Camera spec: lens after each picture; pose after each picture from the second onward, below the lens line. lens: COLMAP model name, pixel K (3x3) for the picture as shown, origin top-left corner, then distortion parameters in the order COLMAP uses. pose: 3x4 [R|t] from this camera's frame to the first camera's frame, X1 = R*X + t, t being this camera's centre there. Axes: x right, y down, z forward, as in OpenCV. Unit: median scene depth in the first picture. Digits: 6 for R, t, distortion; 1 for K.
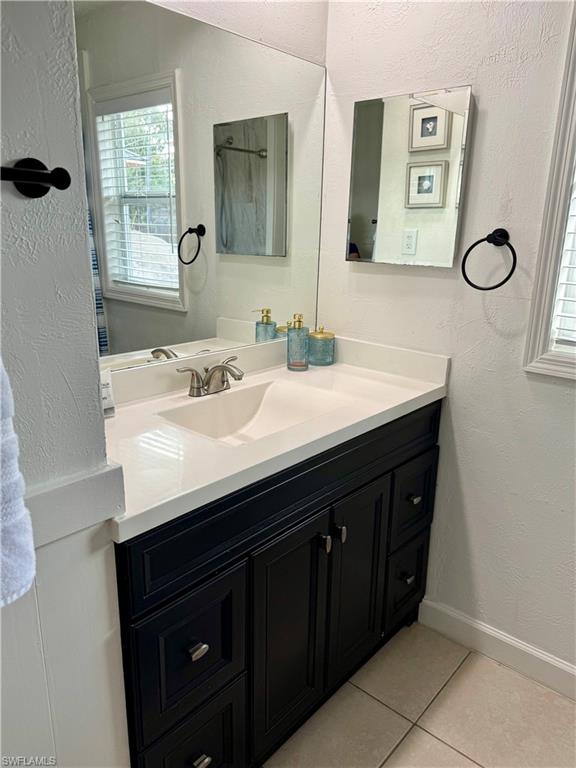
lens RADIAL K [[543.0, 0, 289.5], [0, 543.0, 385.2], [0, 0, 1]] dist [0.030403, -0.034945]
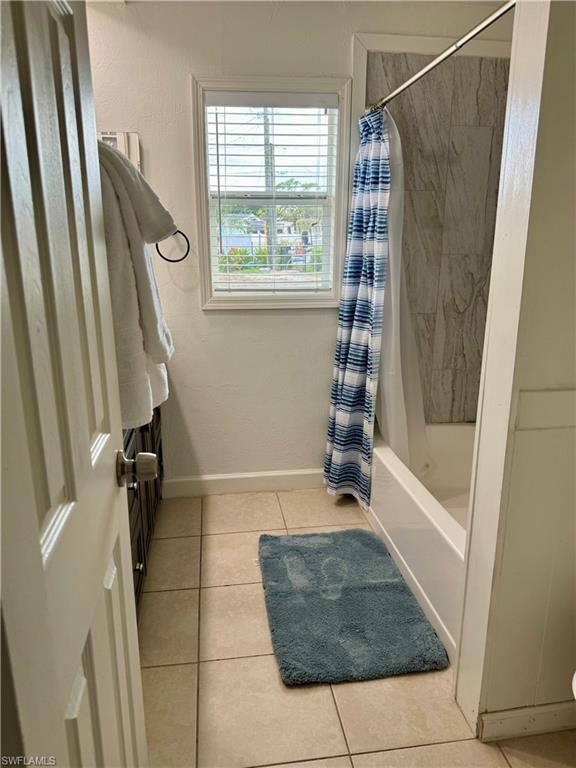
lens RADIAL K [[543.0, 0, 289.5], [0, 543.0, 385.2], [0, 0, 1]] dist [0.030403, -0.034945]
pose [[0.640731, -0.225052, 0.734040, -0.672082], [0.219587, 0.969853, 0.105676, 0.080559], [-0.735693, 0.093476, 0.670833, -0.295363]]
